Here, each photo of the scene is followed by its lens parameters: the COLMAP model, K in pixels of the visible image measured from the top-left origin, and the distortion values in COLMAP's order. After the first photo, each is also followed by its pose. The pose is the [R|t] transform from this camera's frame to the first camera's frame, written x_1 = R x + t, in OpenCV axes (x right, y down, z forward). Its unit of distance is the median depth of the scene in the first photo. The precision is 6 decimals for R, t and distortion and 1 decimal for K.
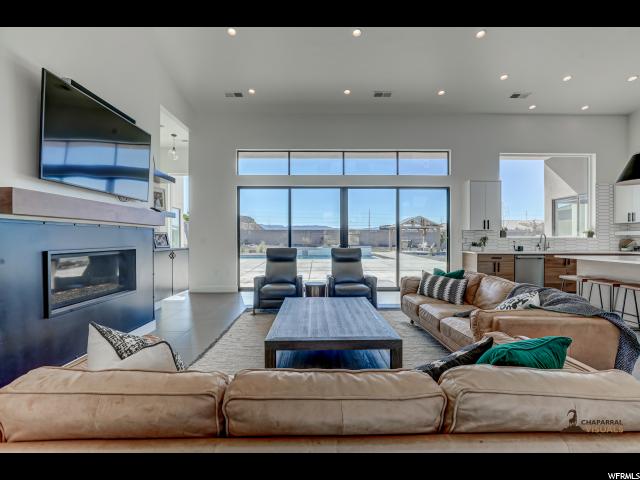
lens RADIAL K [[310.9, 0, 320.2], [0, 310.9, 242.6], [0, 0, 1]] dist [-0.005894, -0.002103]
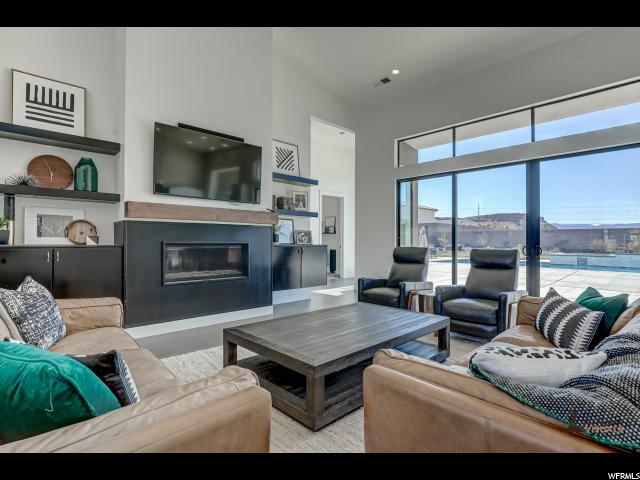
lens RADIAL K [[339.6, 0, 320.2], [0, 339.6, 237.2], [0, 0, 1]] dist [0.004804, 0.000463]
pose [[0.666784, -0.003766, -0.745241, 0.318472], [-0.016864, 0.999655, -0.020140, 0.009556], [0.745060, 0.025997, 0.666491, 0.176176]]
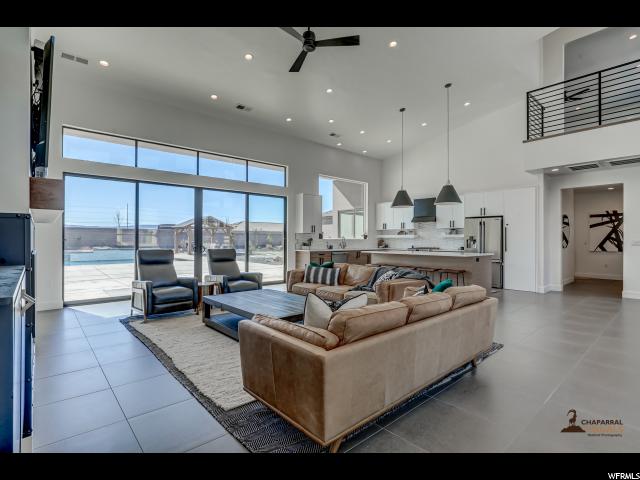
lens RADIAL K [[321.5, 0, 317.1], [0, 321.5, 237.4], [0, 0, 1]] dist [-0.005377, -0.000390]
pose [[0.760702, 0.006513, 0.649068, -0.299966], [0.008489, 0.999764, -0.019981, 0.004194], [-0.649045, 0.020709, 0.760468, -0.016779]]
